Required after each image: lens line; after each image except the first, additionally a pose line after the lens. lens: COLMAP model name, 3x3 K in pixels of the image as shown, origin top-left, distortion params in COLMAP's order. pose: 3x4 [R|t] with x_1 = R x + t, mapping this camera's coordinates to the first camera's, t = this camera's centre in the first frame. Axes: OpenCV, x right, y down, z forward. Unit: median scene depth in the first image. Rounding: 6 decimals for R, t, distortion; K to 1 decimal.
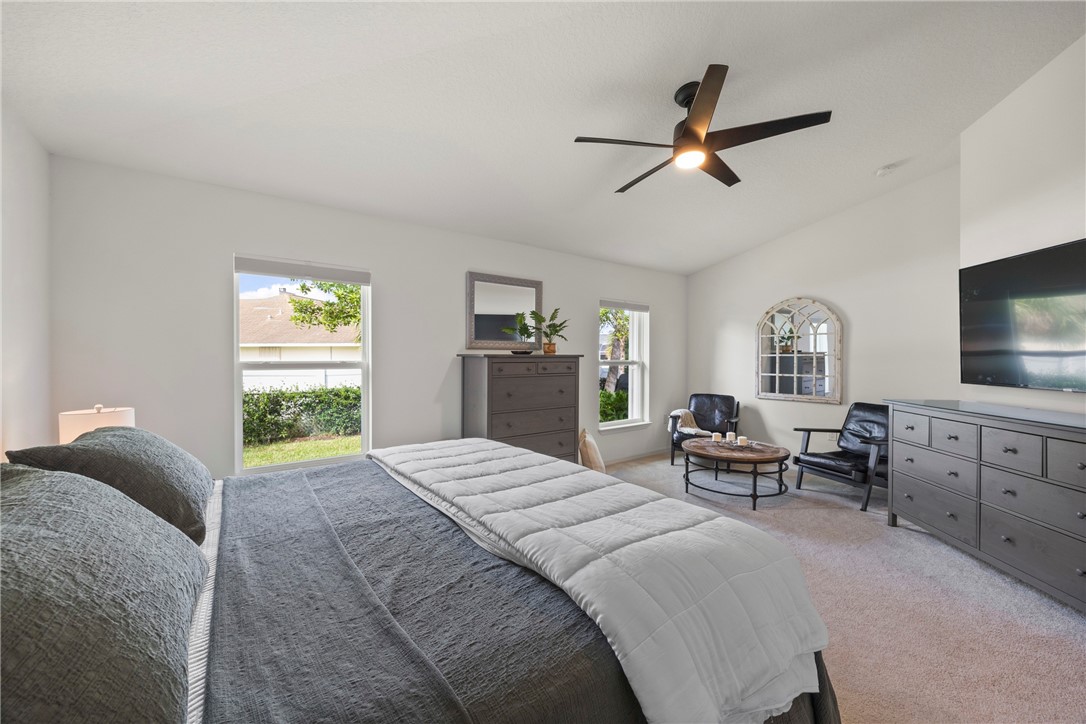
lens RADIAL K [[434.7, 0, 547.3], [0, 434.7, 361.3], [0, 0, 1]] dist [-0.002717, 0.000824]
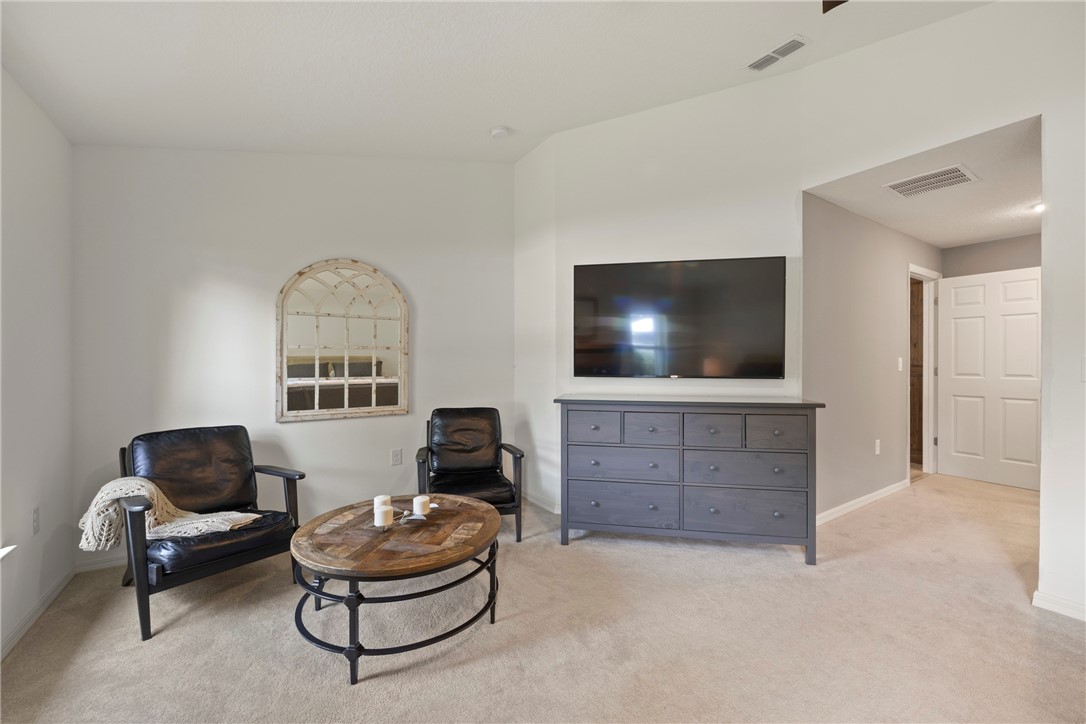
lens RADIAL K [[434.7, 0, 543.8], [0, 434.7, 358.1], [0, 0, 1]] dist [-0.002717, 0.000824]
pose [[0.079361, 0.000834, 0.996846, -0.053612], [0.008568, 0.999962, -0.001519, 0.005929], [-0.996809, 0.008661, 0.079350, 0.686803]]
